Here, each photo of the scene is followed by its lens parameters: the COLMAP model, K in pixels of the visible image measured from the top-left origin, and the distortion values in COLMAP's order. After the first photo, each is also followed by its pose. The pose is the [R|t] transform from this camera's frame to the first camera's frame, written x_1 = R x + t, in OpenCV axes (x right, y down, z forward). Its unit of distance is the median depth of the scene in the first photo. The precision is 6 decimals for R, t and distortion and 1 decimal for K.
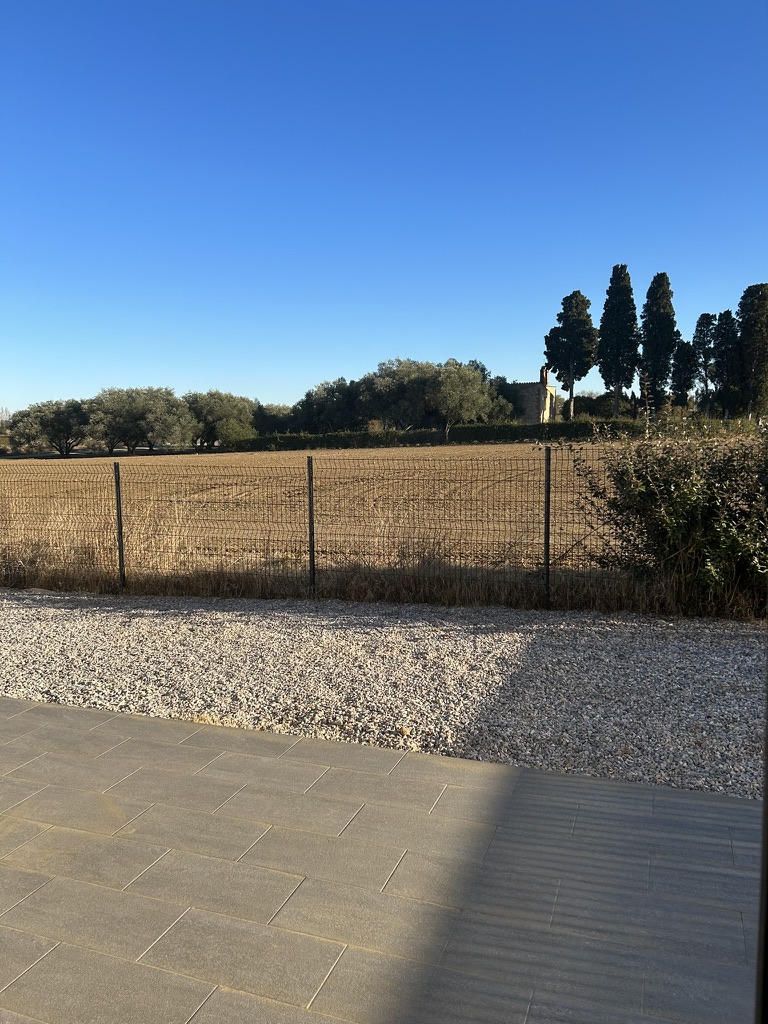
lens RADIAL K [[762.9, 0, 376.9], [0, 762.9, 517.7], [0, 0, 1]] dist [0.068322, -0.077027]
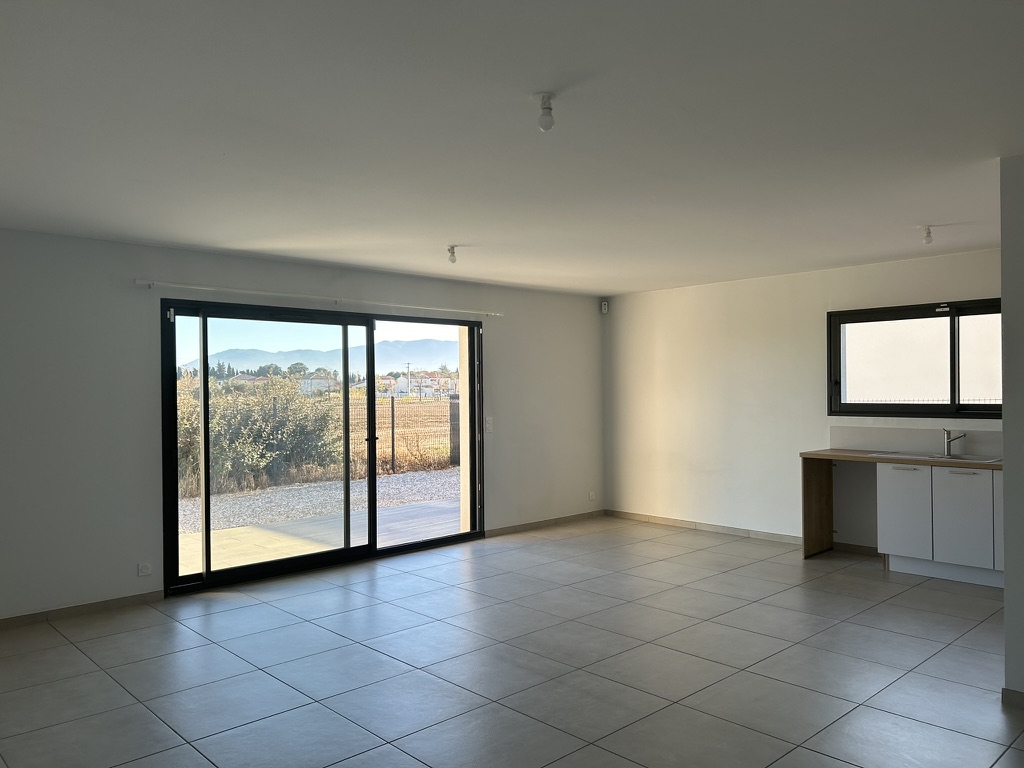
lens RADIAL K [[762.9, 0, 507.9], [0, 762.9, 396.1], [0, 0, 1]] dist [0.068322, -0.077027]
pose [[0.437973, 0.010737, 0.898924, -0.676109], [0.105817, 0.992362, -0.063410, 0.061383], [-0.892739, 0.122894, 0.433491, -0.340817]]
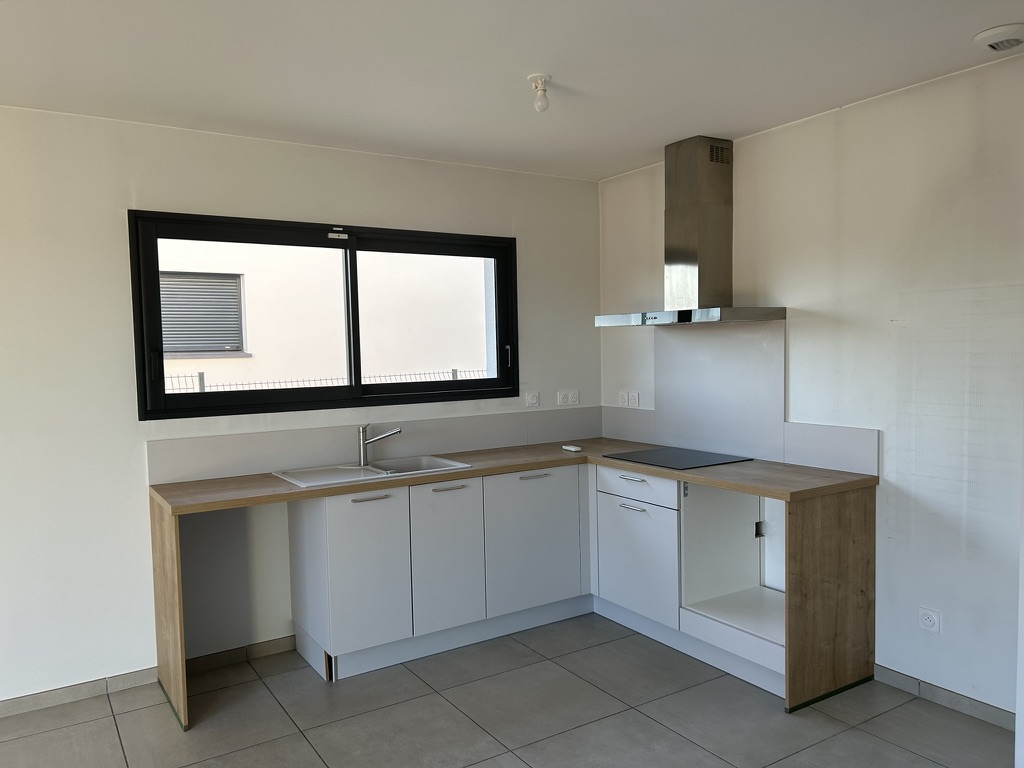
lens RADIAL K [[762.9, 0, 509.2], [0, 762.9, 392.0], [0, 0, 1]] dist [0.068322, -0.077027]
pose [[-0.802791, 0.007110, 0.596219, -0.243843], [0.111238, 0.984160, 0.138043, 0.021578], [-0.585793, 0.177142, -0.790865, -0.109701]]
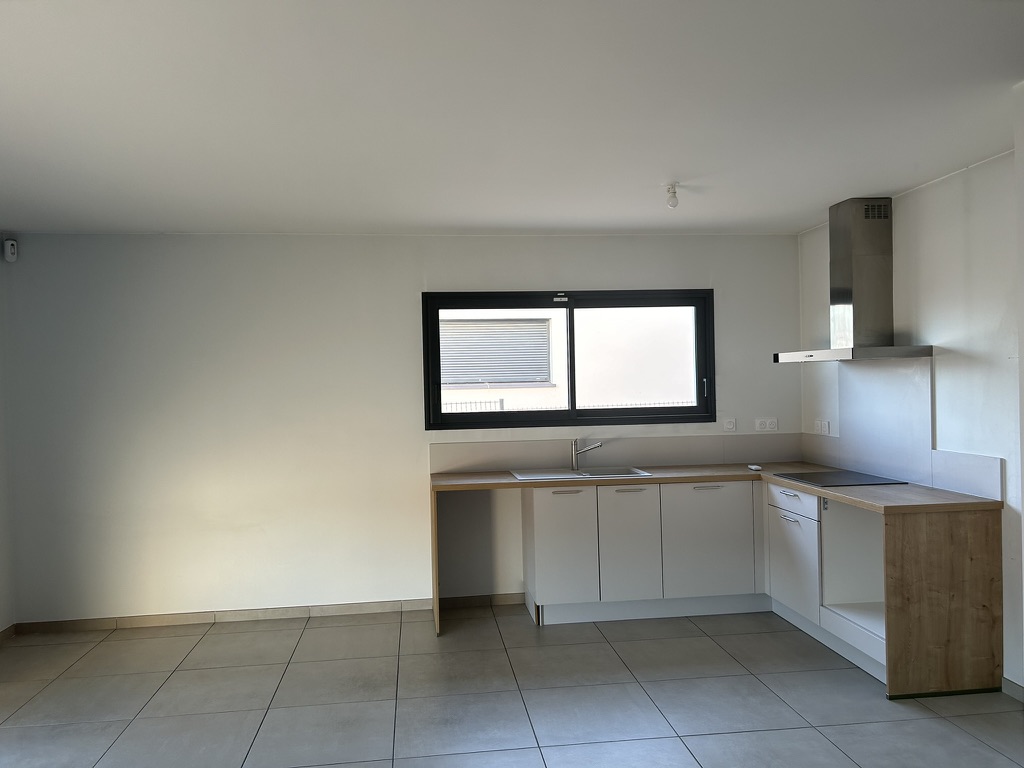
lens RADIAL K [[762.9, 0, 514.5], [0, 762.9, 384.3], [0, 0, 1]] dist [0.068322, -0.077027]
pose [[-0.469677, 0.034159, 0.882177, -0.396180], [0.137111, 0.989949, 0.034667, 0.023276], [-0.872126, 0.137239, -0.469639, -0.098014]]
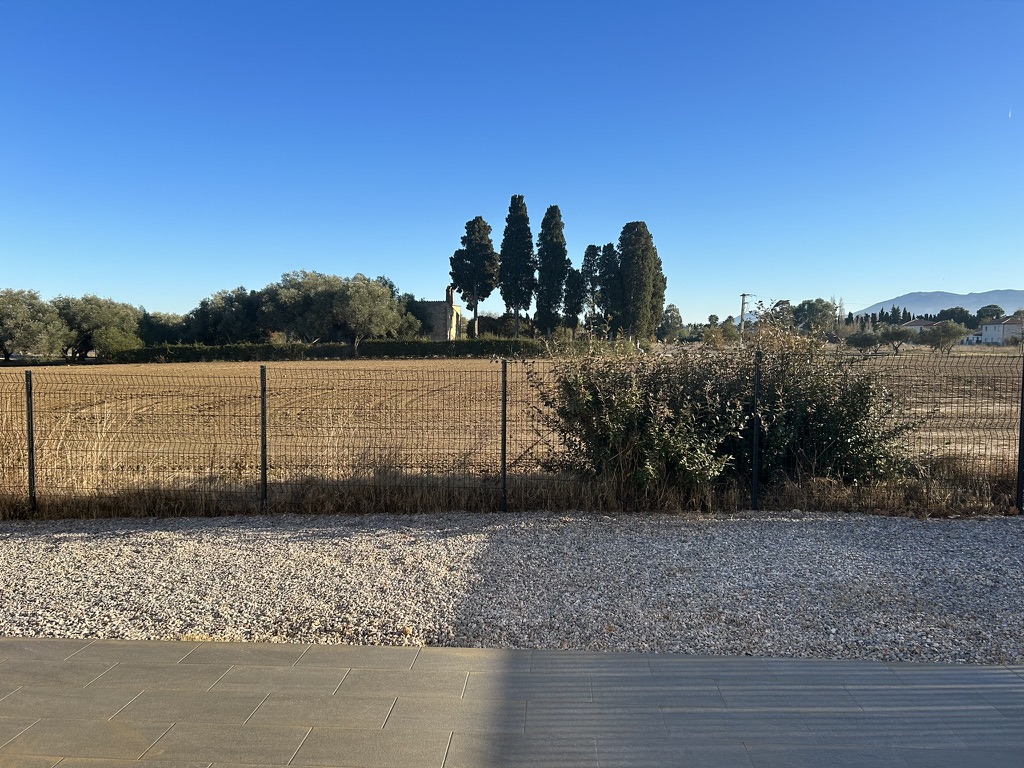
lens RADIAL K [[762.9, 0, 505.1], [0, 762.9, 392.5], [0, 0, 1]] dist [0.068322, -0.077027]
pose [[0.957928, 0.001974, 0.287000, -0.063274], [0.013249, 0.998606, -0.051088, 0.006343], [-0.286701, 0.052741, 0.956567, -0.019035]]
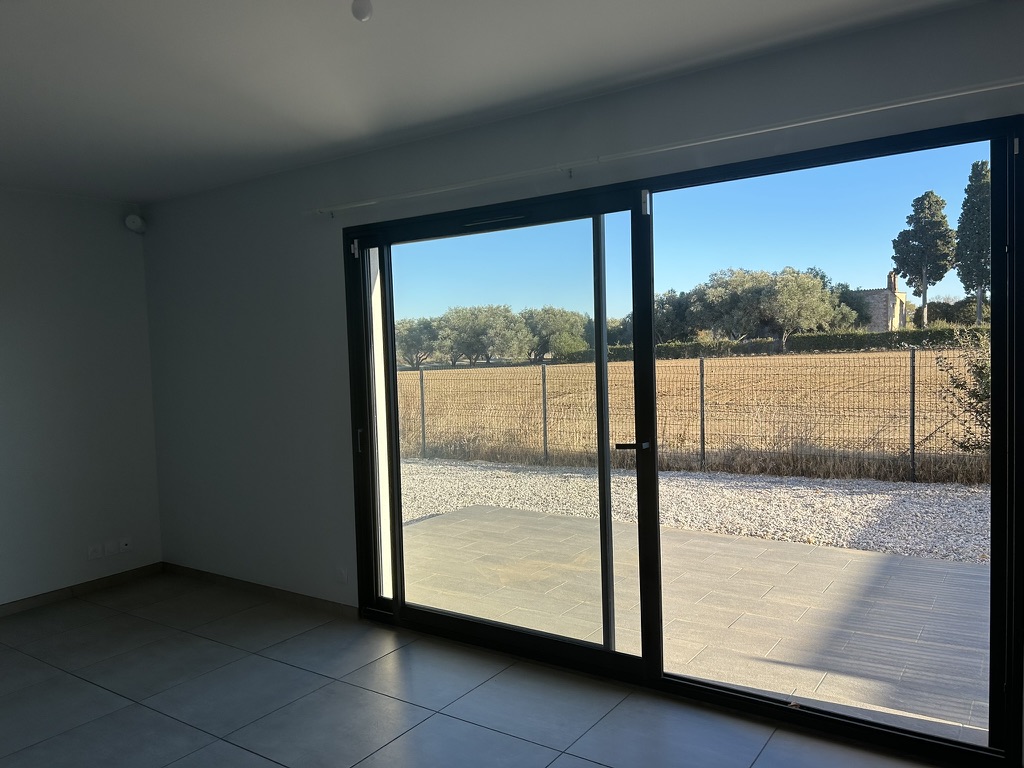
lens RADIAL K [[762.9, 0, 511.6], [0, 762.9, 390.5], [0, 0, 1]] dist [0.068322, -0.077027]
pose [[0.970625, 0.003000, -0.240577, -0.076216], [-0.015401, 0.998646, -0.049686, 0.036116], [0.240102, 0.051931, 0.969358, -0.261144]]
